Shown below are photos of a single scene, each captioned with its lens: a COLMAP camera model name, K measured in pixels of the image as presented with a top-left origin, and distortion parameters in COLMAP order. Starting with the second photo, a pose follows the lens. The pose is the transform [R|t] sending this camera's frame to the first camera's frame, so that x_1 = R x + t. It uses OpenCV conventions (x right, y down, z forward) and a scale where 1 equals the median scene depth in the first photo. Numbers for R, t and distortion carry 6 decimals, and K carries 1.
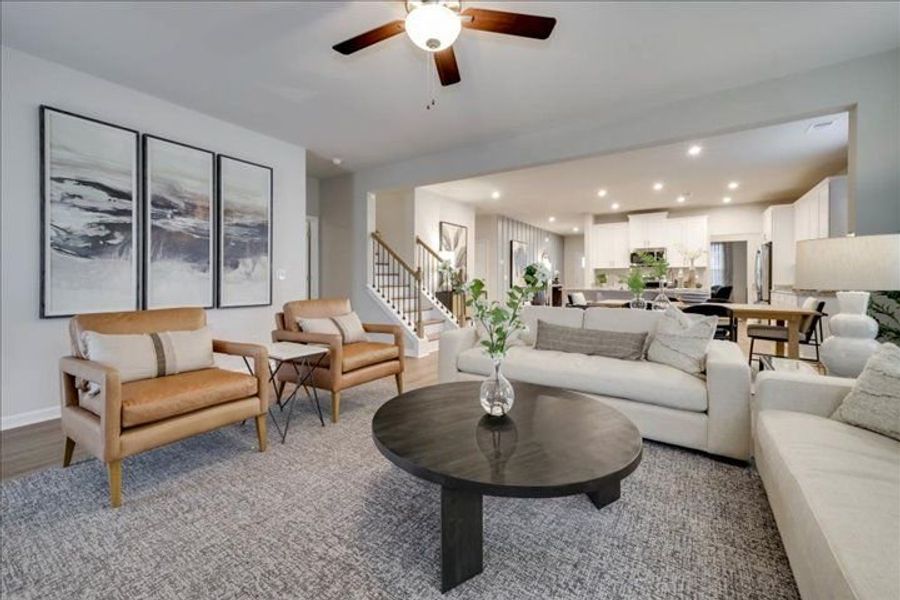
lens RADIAL K [[370.9, 0, 455.2], [0, 370.9, 286.5], [0, 0, 1]] dist [0.001527, 0.011188]
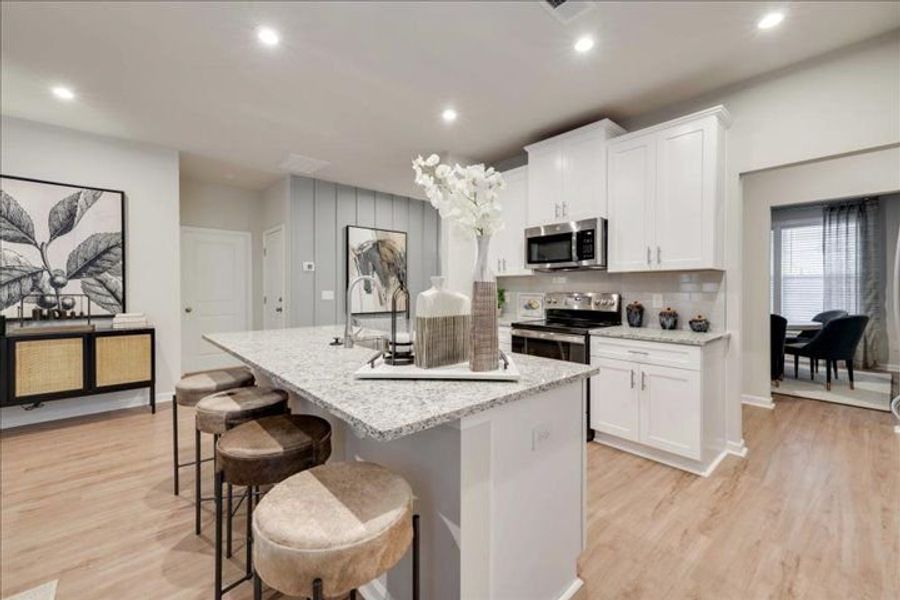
lens RADIAL K [[370.9, 0, 455.2], [0, 370.9, 286.5], [0, 0, 1]] dist [0.001527, 0.011188]
pose [[0.970696, -0.002885, -0.240292, 0.494614], [-0.000835, 0.999881, -0.015378, -0.033207], [0.240308, 0.015128, 0.970579, 0.597095]]
